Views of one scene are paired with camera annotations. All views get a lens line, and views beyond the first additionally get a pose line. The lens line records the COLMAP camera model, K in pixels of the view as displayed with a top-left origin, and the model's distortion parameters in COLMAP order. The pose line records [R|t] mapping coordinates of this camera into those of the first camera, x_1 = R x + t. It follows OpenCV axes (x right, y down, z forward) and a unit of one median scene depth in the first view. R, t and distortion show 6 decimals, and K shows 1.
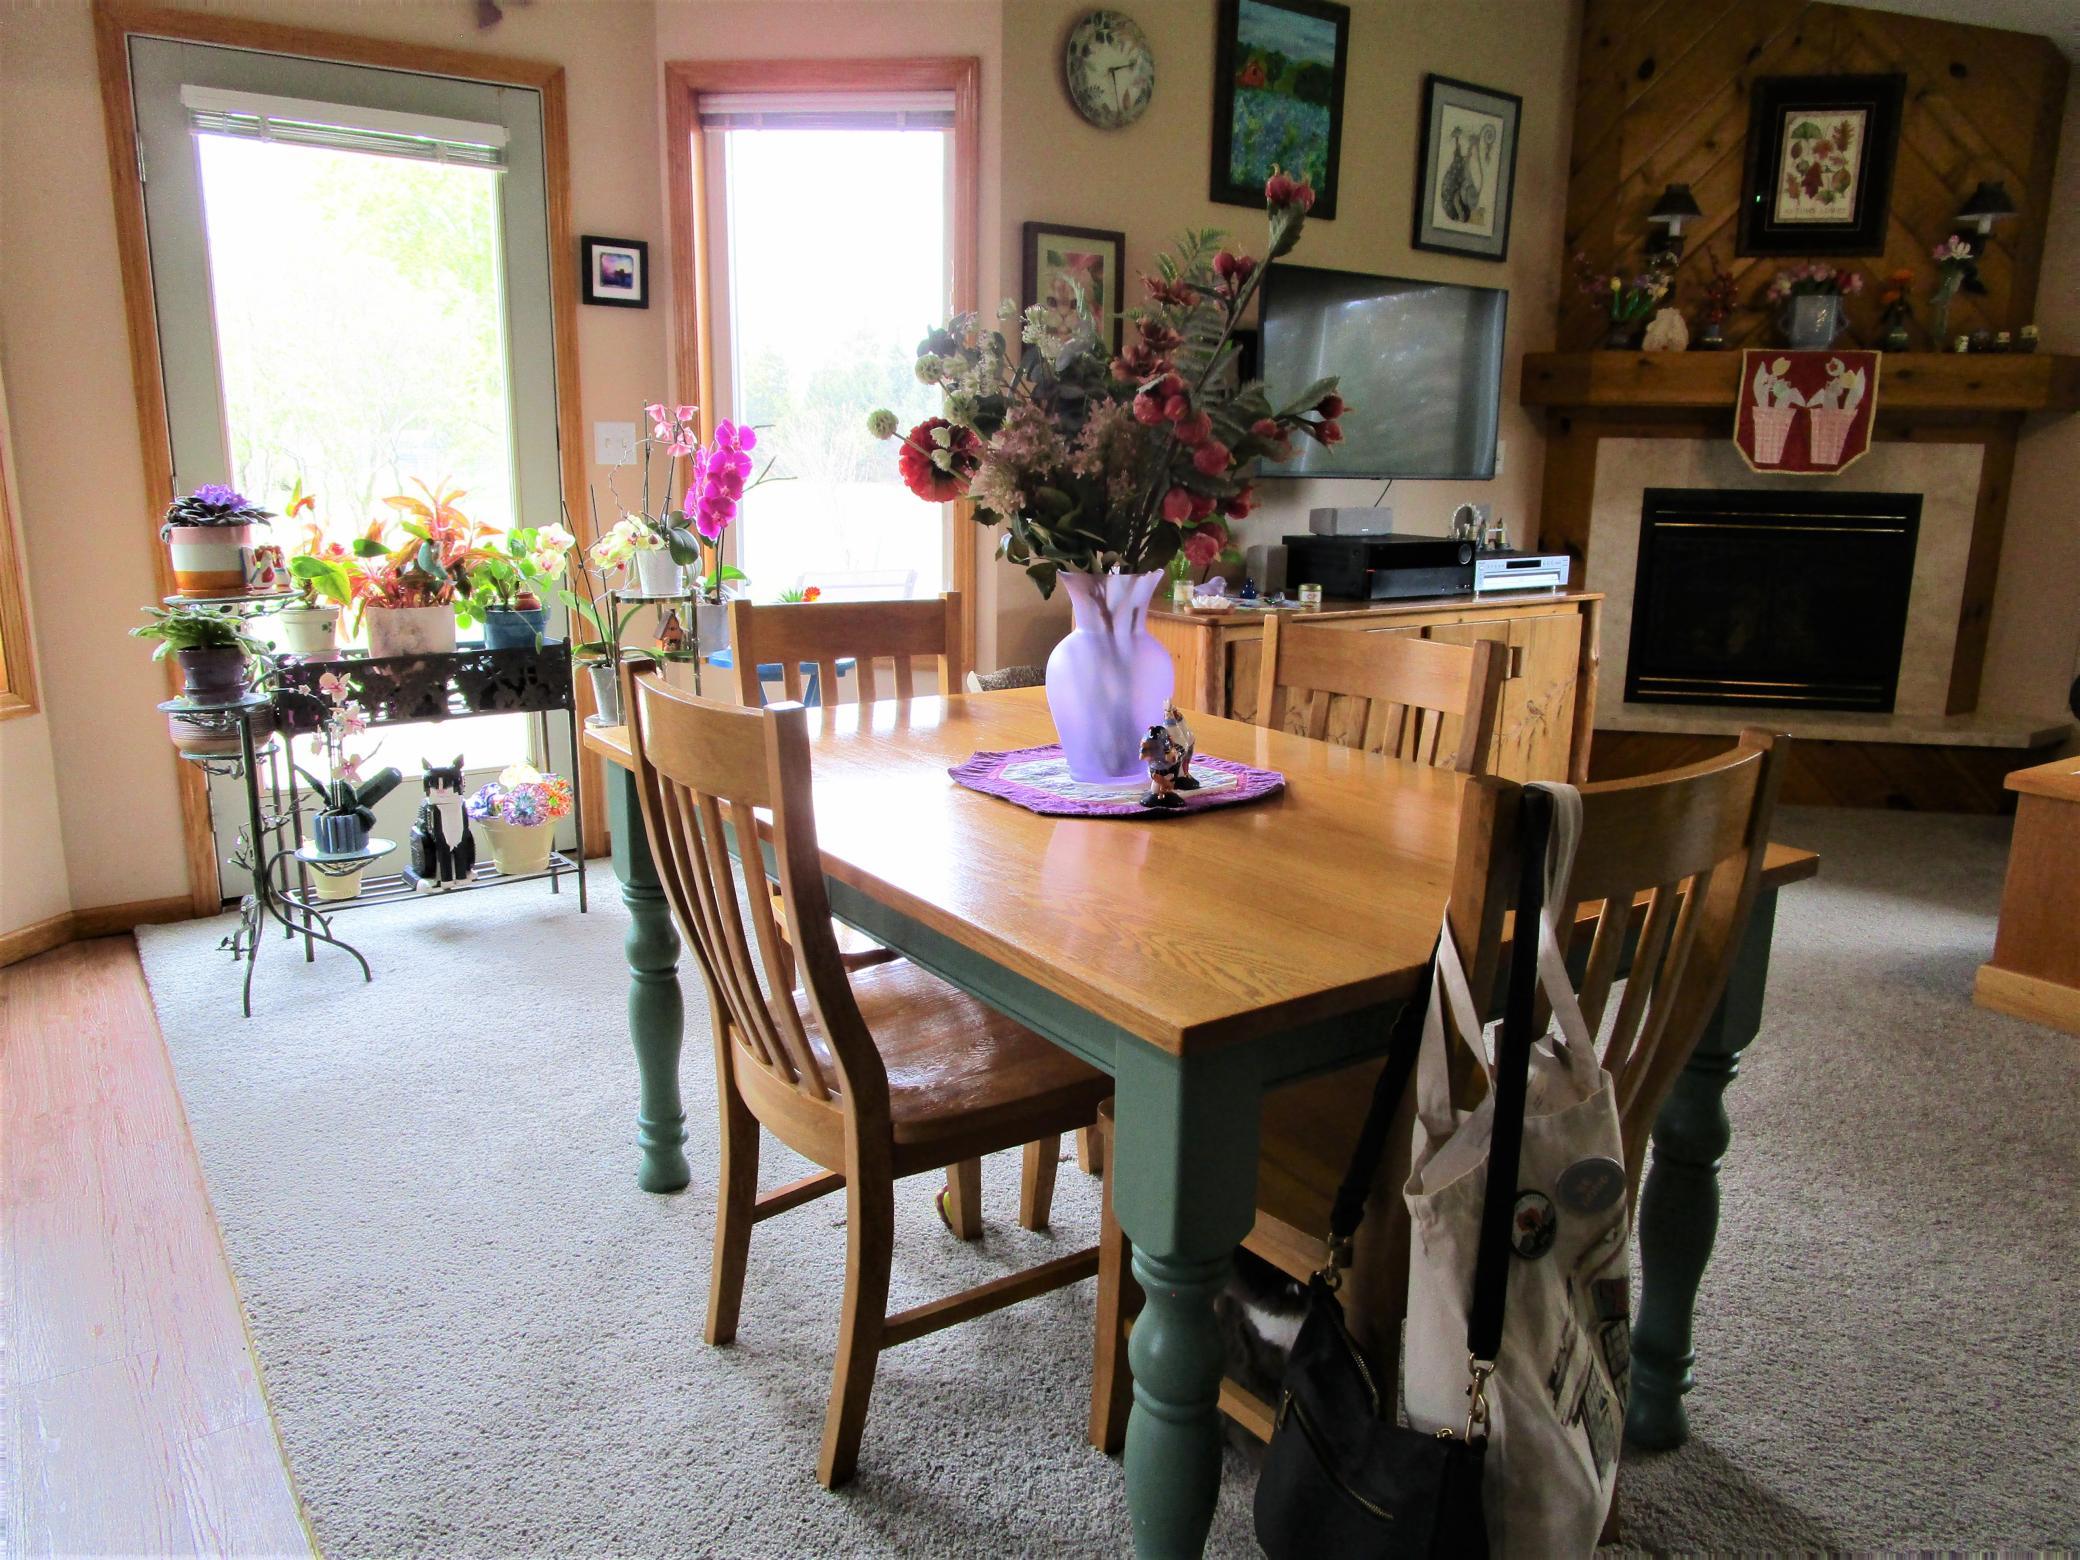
lens RADIAL K [[1507.2, 0, 1040.0], [0, 1507.2, 780.0], [0, 0, 1]] dist [-0.011728, 0.007223]
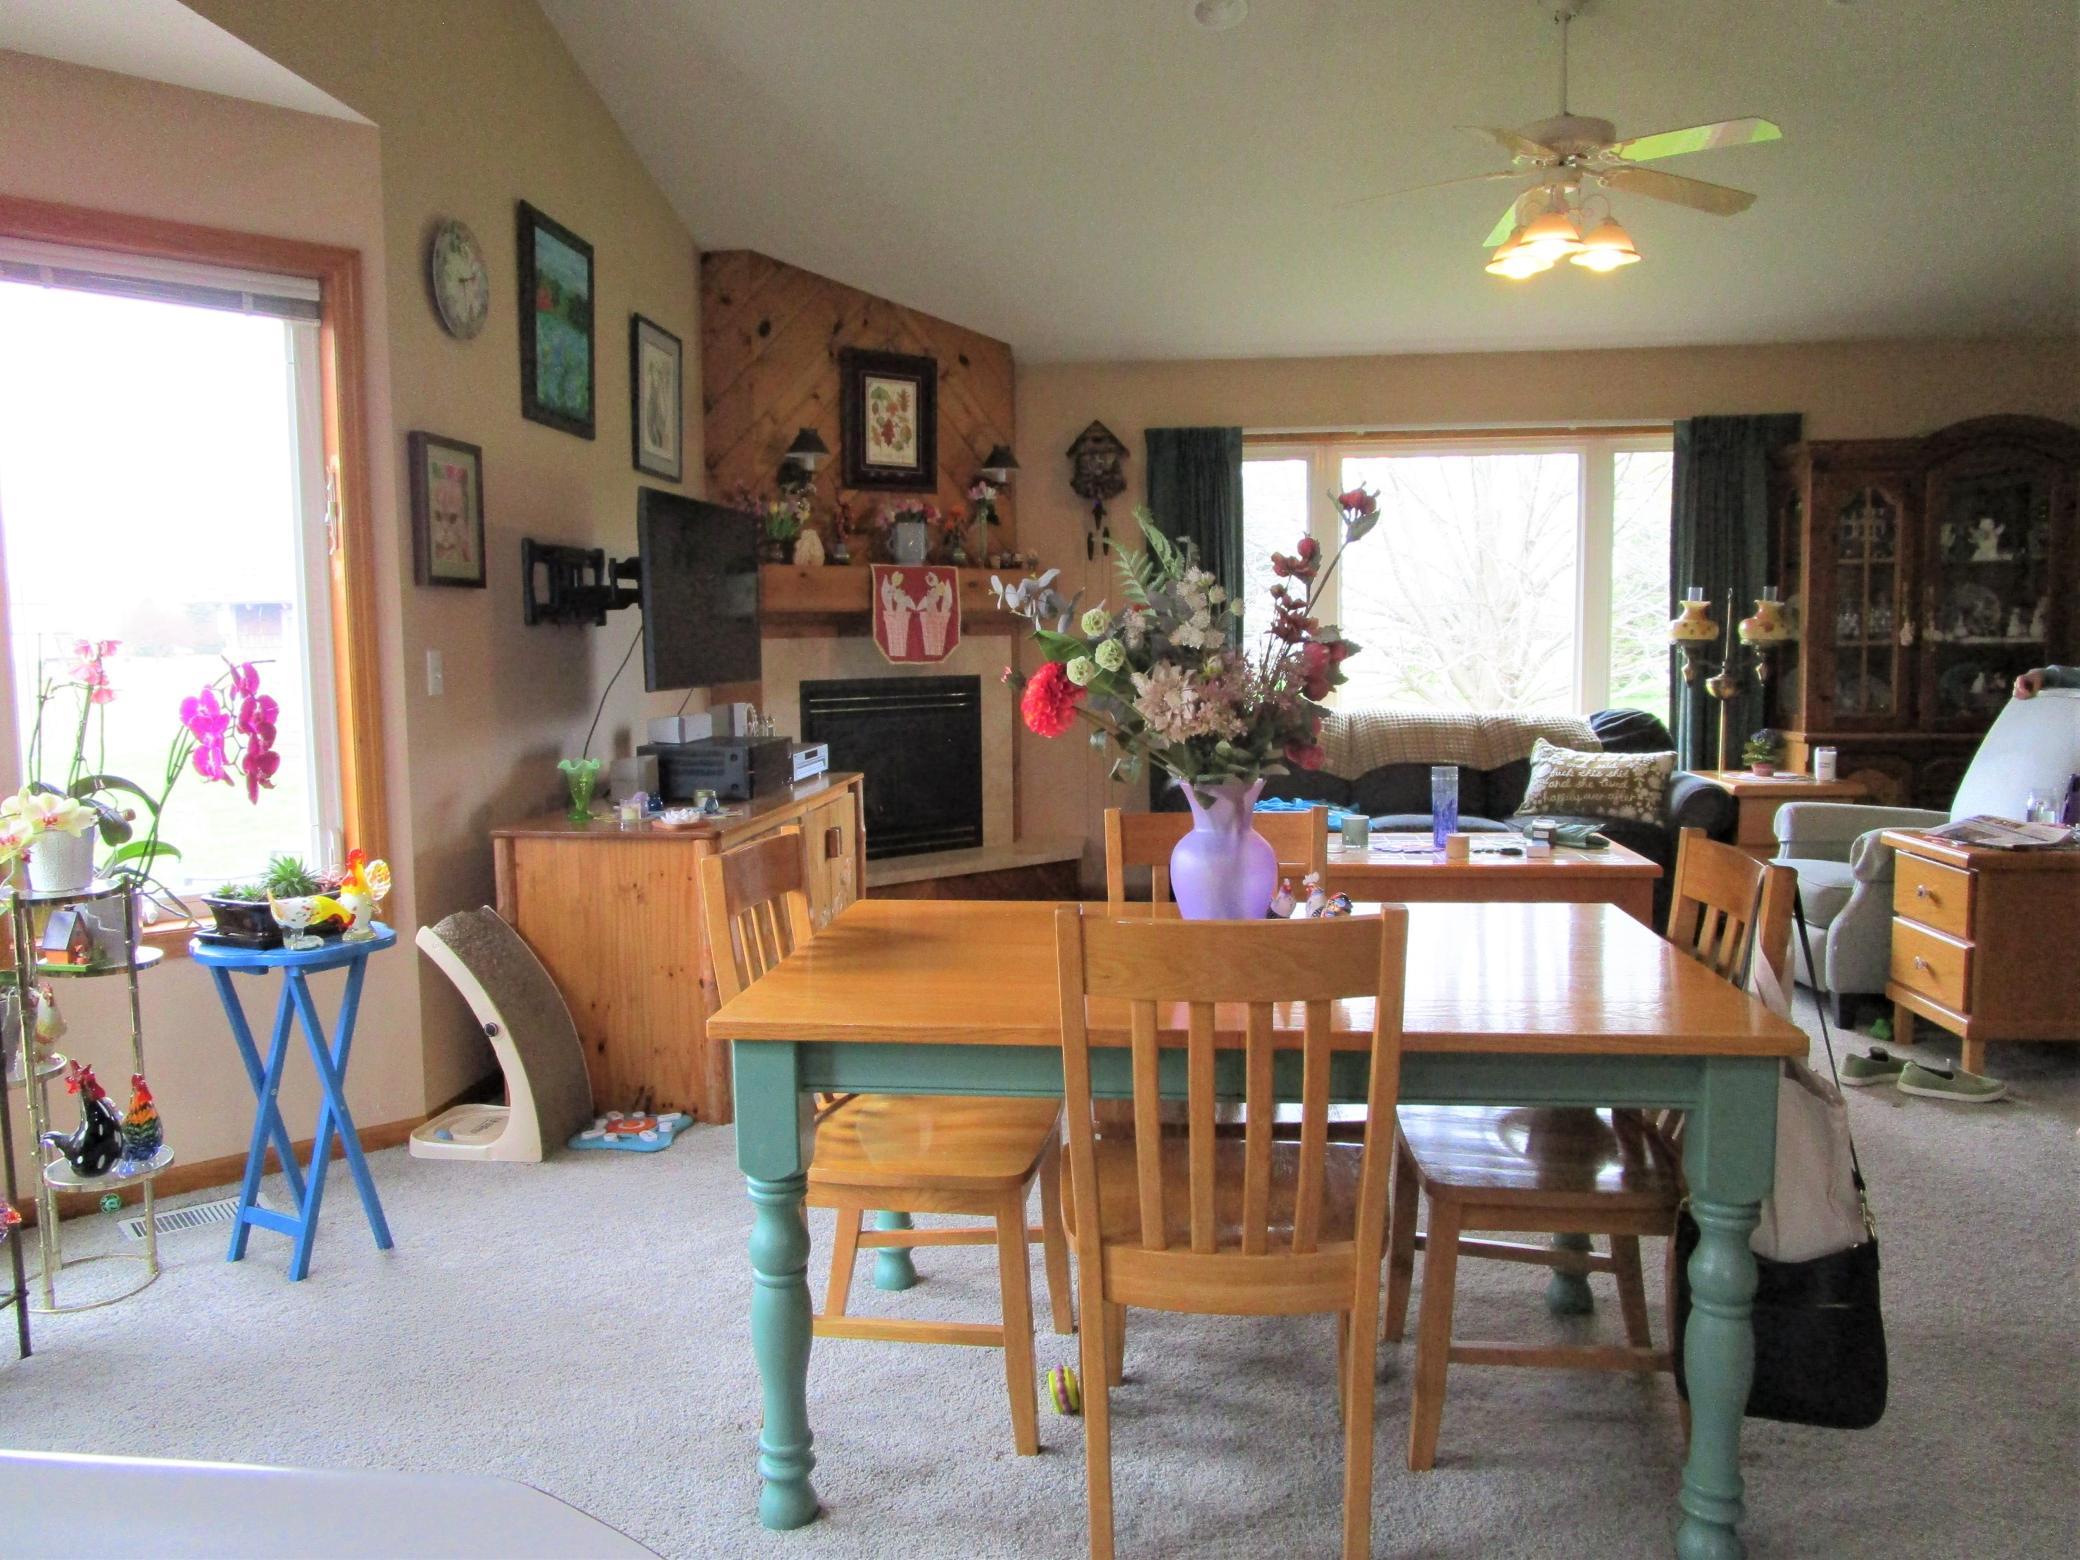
lens RADIAL K [[1543.9, 0, 1040.0], [0, 1543.9, 780.0], [0, 0, 1]] dist [0.004002, 0.002170]
pose [[0.651878, -0.096401, 0.752171, -0.395887], [0.185996, 0.981914, -0.035350, -0.047606], [-0.735160, 0.162945, 0.658019, 0.111693]]
